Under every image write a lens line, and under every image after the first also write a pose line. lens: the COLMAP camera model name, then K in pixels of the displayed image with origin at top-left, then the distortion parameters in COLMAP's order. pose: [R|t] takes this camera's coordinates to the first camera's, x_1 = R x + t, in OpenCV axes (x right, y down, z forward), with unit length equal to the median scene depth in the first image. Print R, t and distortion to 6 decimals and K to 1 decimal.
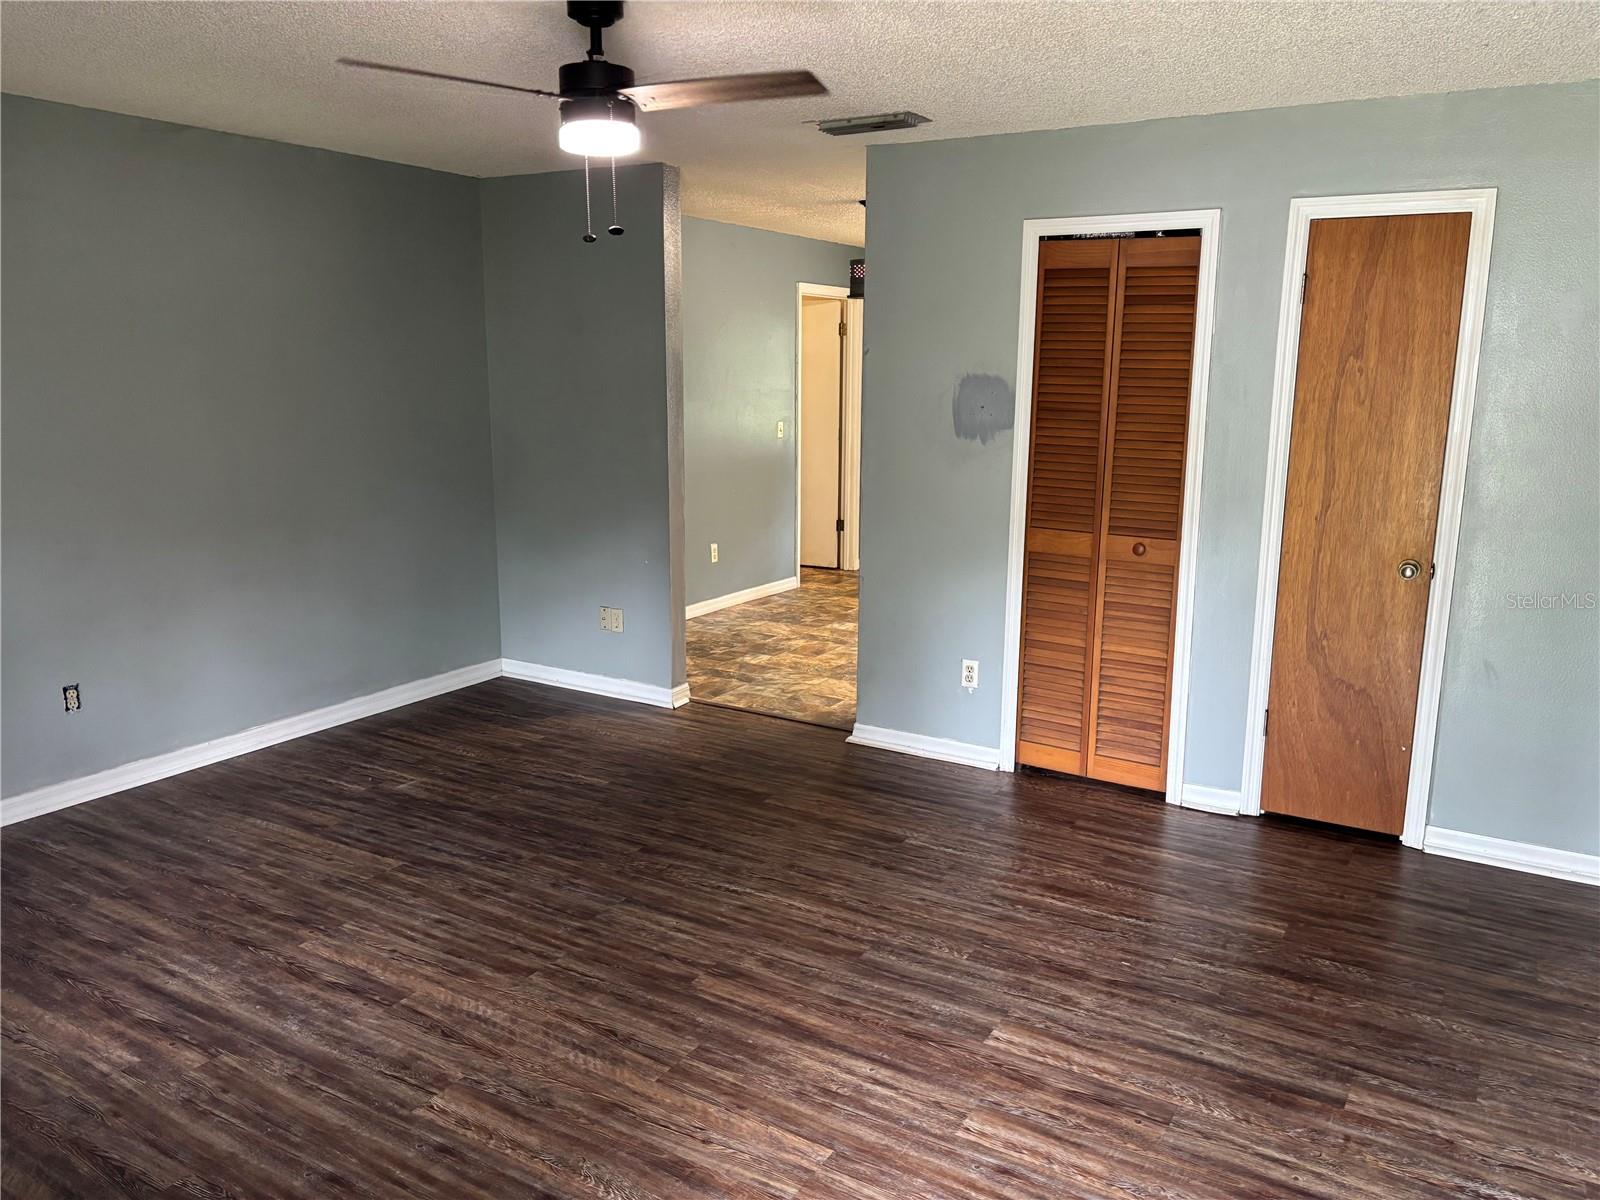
lens RADIAL K [[1206.0, 0, 800.9], [0, 1206.0, 602.2], [0, 0, 1]] dist [0.038682, -0.004934]
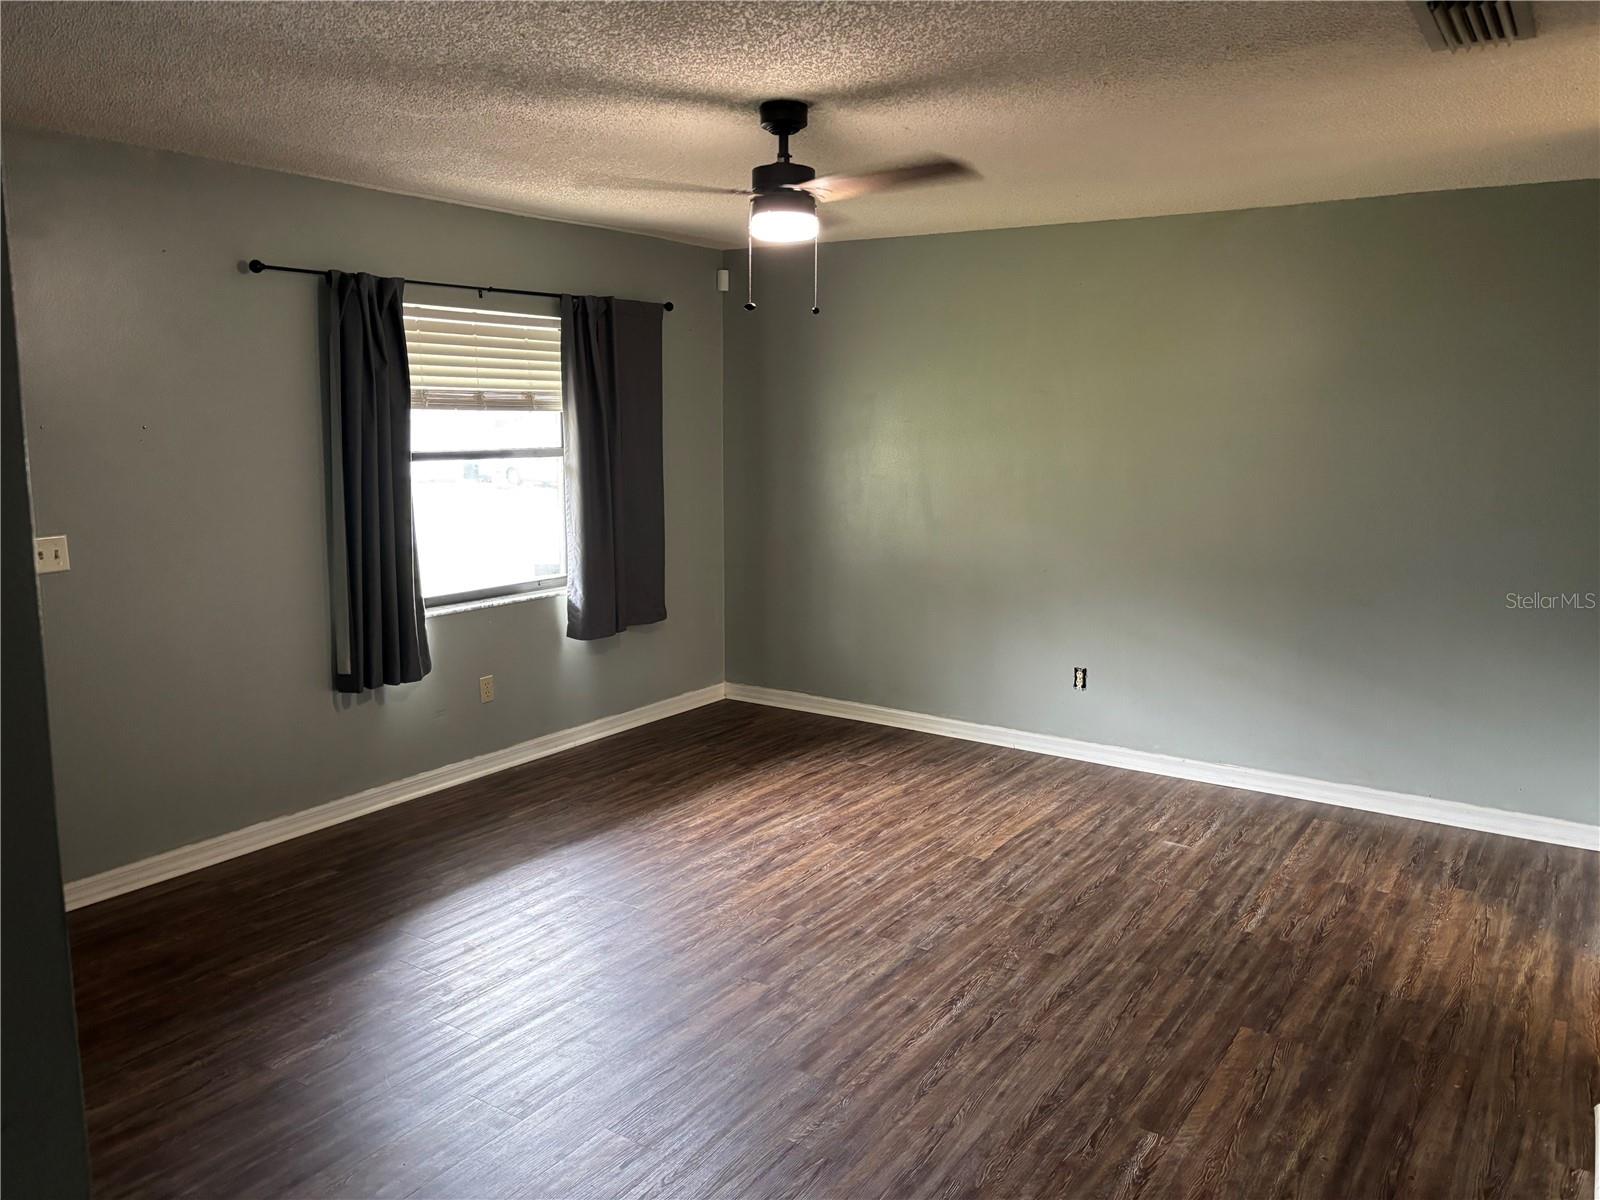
lens RADIAL K [[1206.0, 0, 801.3], [0, 1206.0, 597.6], [0, 0, 1]] dist [0.038682, -0.004934]
pose [[-0.059213, 0.150950, -0.986766, 0.764860], [-0.201917, 0.966257, 0.159929, -0.168868], [0.977611, 0.208714, -0.026736, 0.810436]]
